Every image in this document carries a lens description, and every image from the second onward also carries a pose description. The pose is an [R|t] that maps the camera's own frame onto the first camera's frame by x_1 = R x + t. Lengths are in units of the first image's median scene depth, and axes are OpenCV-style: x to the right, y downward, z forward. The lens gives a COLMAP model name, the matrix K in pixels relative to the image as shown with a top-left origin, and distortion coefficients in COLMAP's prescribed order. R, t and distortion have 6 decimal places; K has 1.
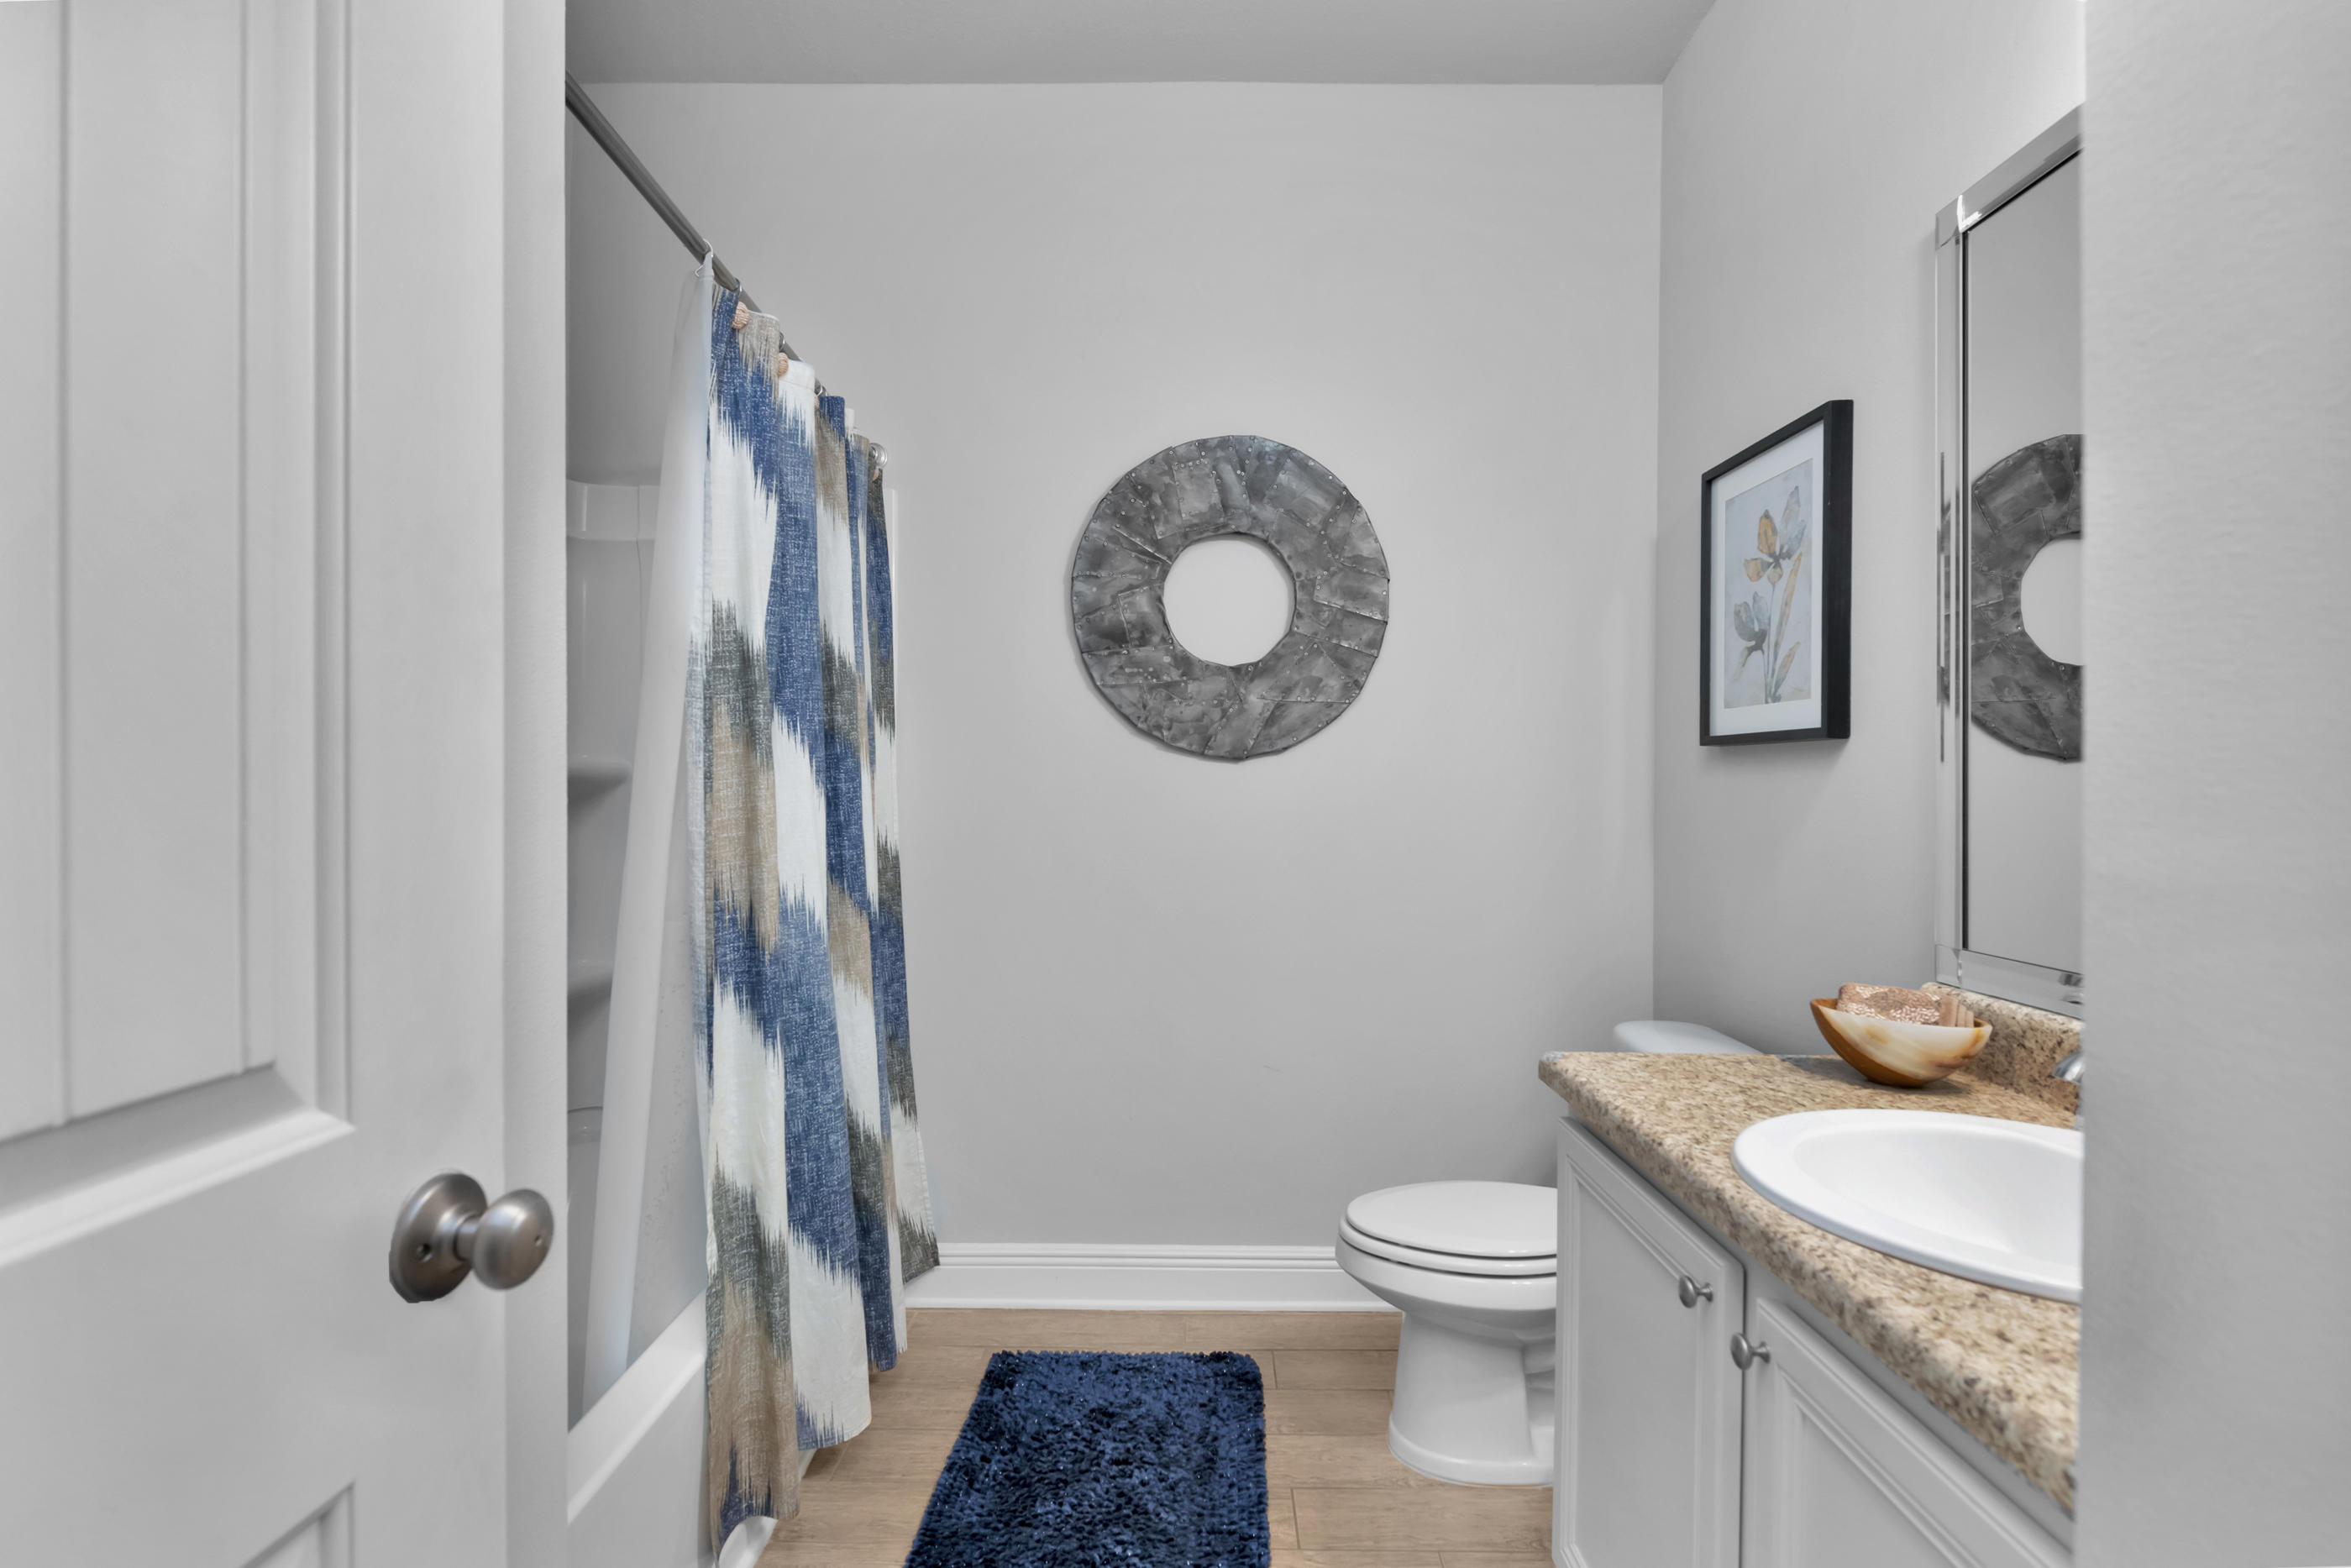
lens RADIAL K [[1118.3, 0, 1181.8], [0, 1118.3, 790.3], [0, 0, 1]] dist [-0.011912, -0.001576]
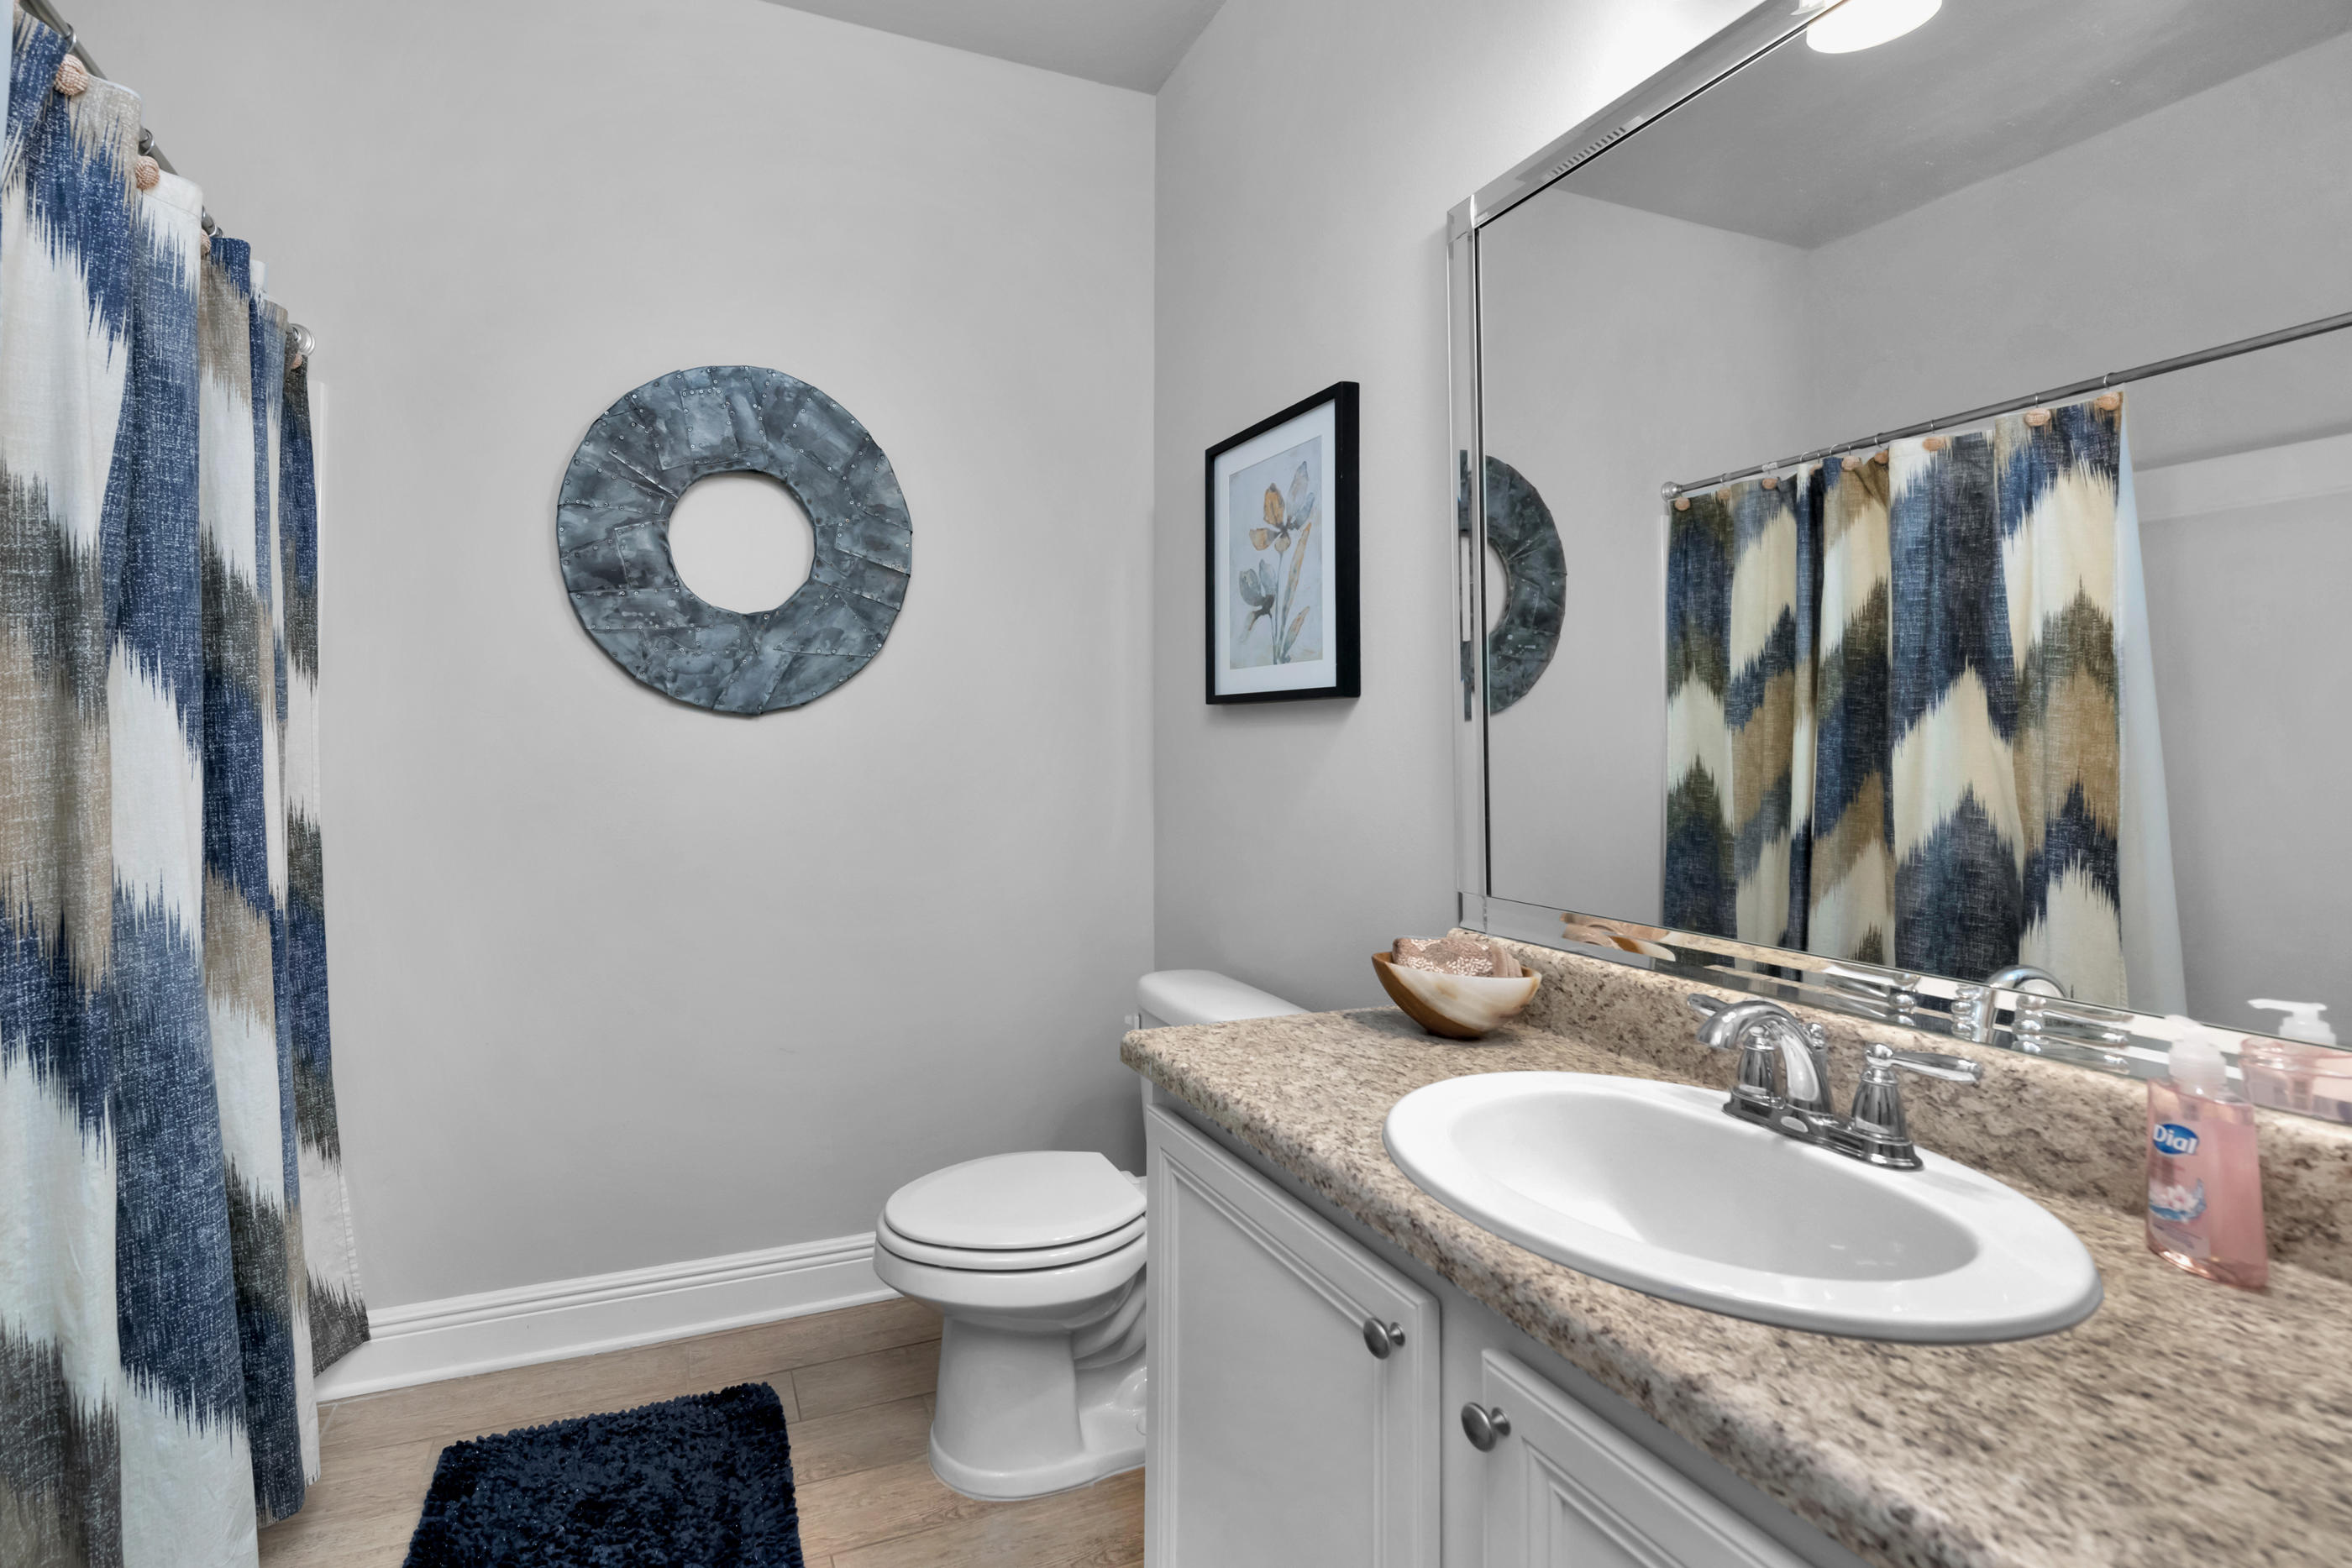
lens RADIAL K [[1115.1, 0, 1069.6], [0, 1115.1, 702.4], [0, 0, 1]] dist [-0.003214, -0.005552]
pose [[0.942246, 0.008759, 0.334806, -0.023468], [0.004739, 0.999209, -0.039479, -0.001196], [-0.334887, 0.038785, 0.941460, 0.106022]]
